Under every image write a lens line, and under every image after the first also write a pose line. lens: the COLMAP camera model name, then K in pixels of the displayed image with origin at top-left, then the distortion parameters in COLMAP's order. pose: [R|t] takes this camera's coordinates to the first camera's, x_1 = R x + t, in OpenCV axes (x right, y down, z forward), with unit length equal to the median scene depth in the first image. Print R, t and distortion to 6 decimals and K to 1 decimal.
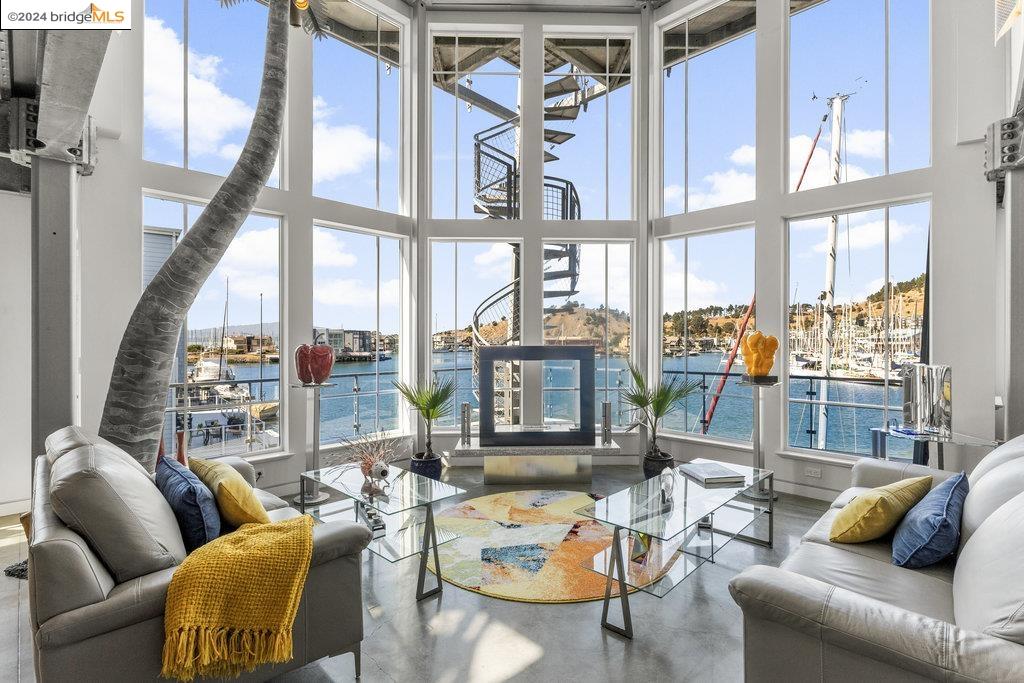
lens RADIAL K [[477.8, 0, 512.0], [0, 477.8, 341.5], [0, 0, 1]] dist [-0.004549, -0.000494]
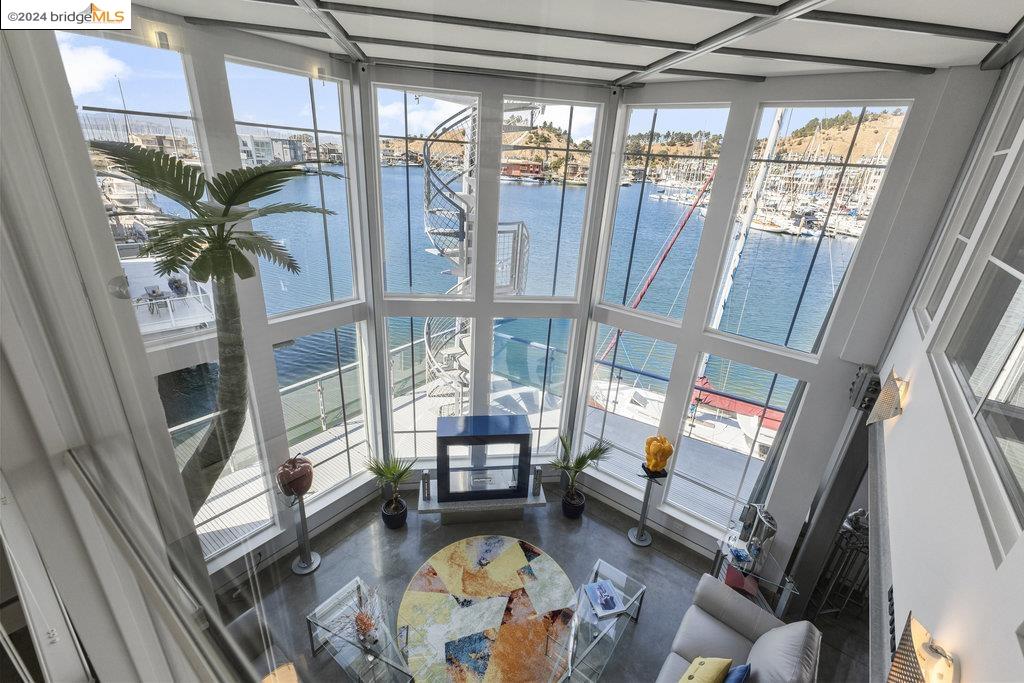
lens RADIAL K [[441.1, 0, 512.0], [0, 441.1, 341.5], [0, 0, 1]] dist [0.003646, -0.000097]
pose [[0.990739, 0.006064, 0.135648, -0.032818], [-0.058039, 0.922056, 0.382681, -0.612760], [-0.122754, -0.387009, 0.913868, 0.067766]]
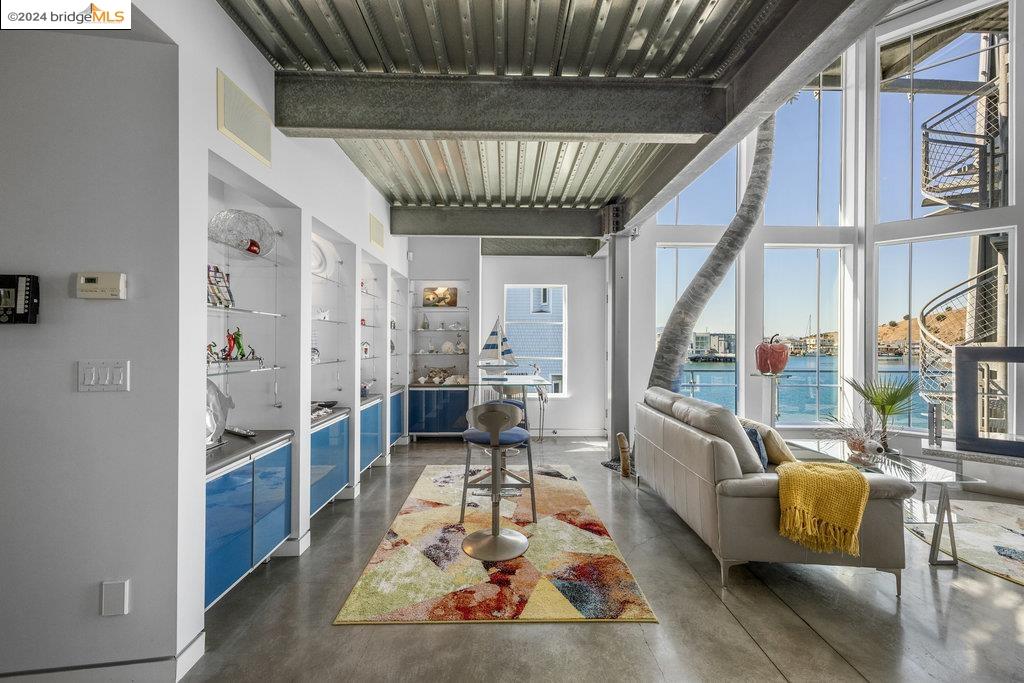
lens RADIAL K [[406.9, 0, 512.0], [0, 406.9, 341.5], [0, 0, 1]] dist [0.008690, -0.004612]
pose [[0.706893, 0.004339, -0.707308, -0.114636], [-0.007687, 0.999969, -0.001549, 0.008319], [0.707279, 0.006532, 0.706904, -0.217045]]
